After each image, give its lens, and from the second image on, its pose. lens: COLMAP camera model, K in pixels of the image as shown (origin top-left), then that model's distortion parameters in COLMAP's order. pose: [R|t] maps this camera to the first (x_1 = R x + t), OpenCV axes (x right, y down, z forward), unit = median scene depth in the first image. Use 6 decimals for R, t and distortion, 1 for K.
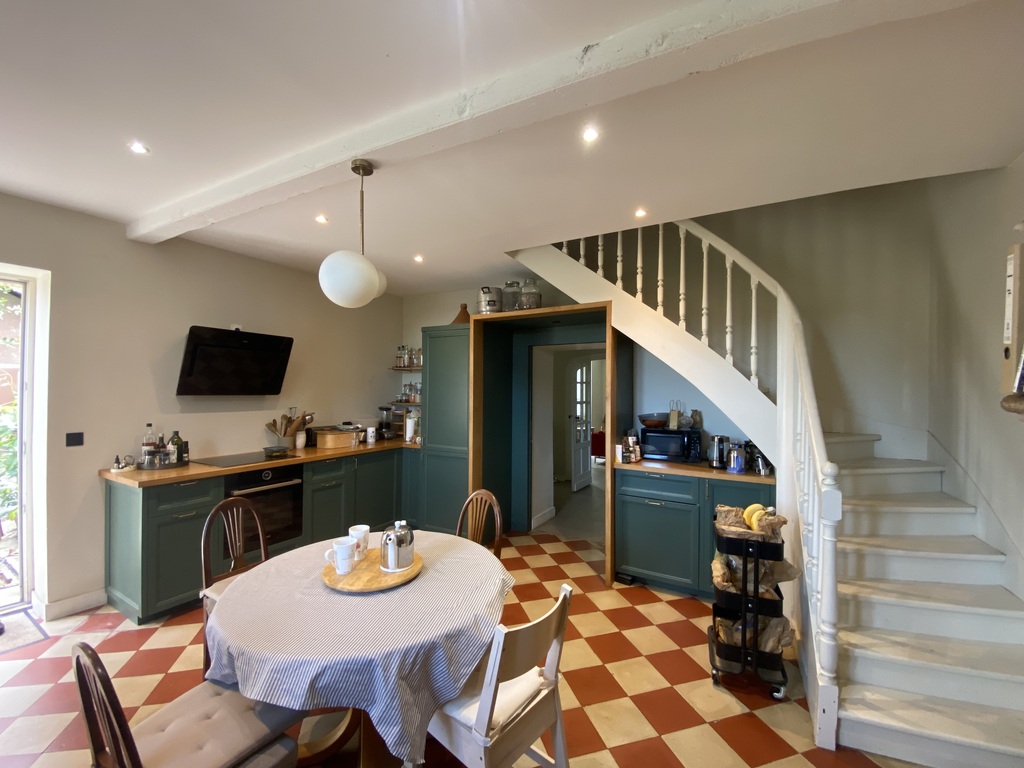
lens RADIAL K [[414.4, 0, 509.8], [0, 414.4, 386.0], [0, 0, 1]] dist [0.021537, -0.020056]
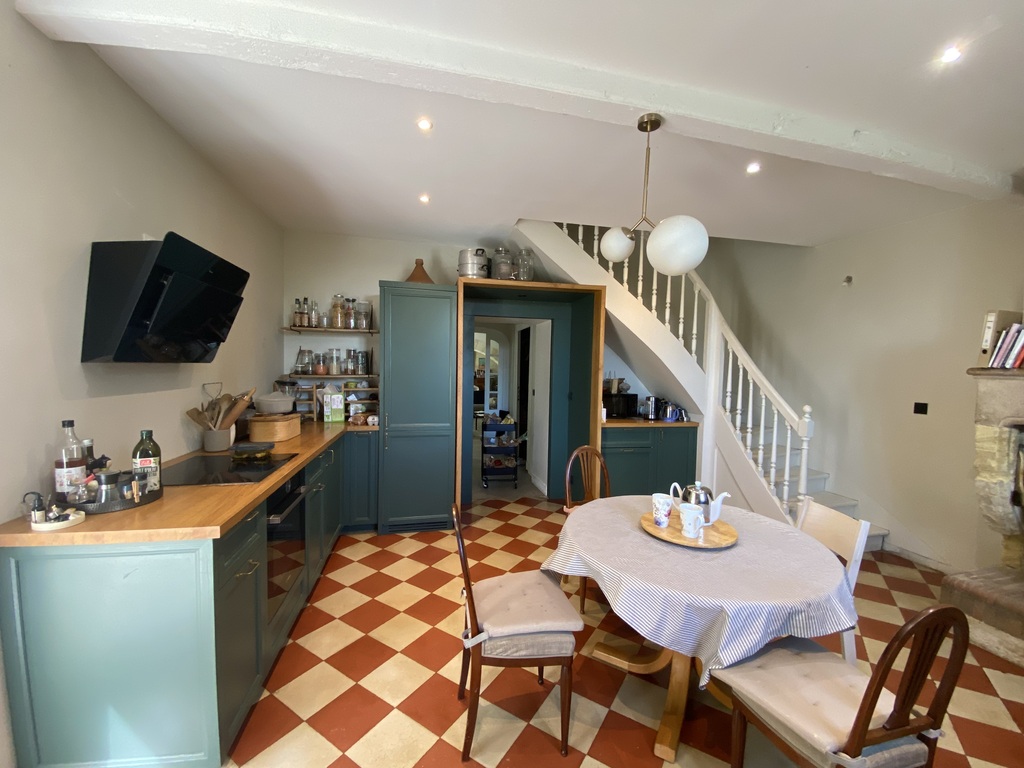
lens RADIAL K [[414.7, 0, 511.7], [0, 414.7, 387.6], [0, 0, 1]] dist [0.025491, -0.022081]
pose [[0.746314, -0.029231, 0.664951, -0.711712], [-0.020555, 0.997546, 0.066922, 0.008175], [-0.665276, -0.063613, 0.743882, 0.271687]]
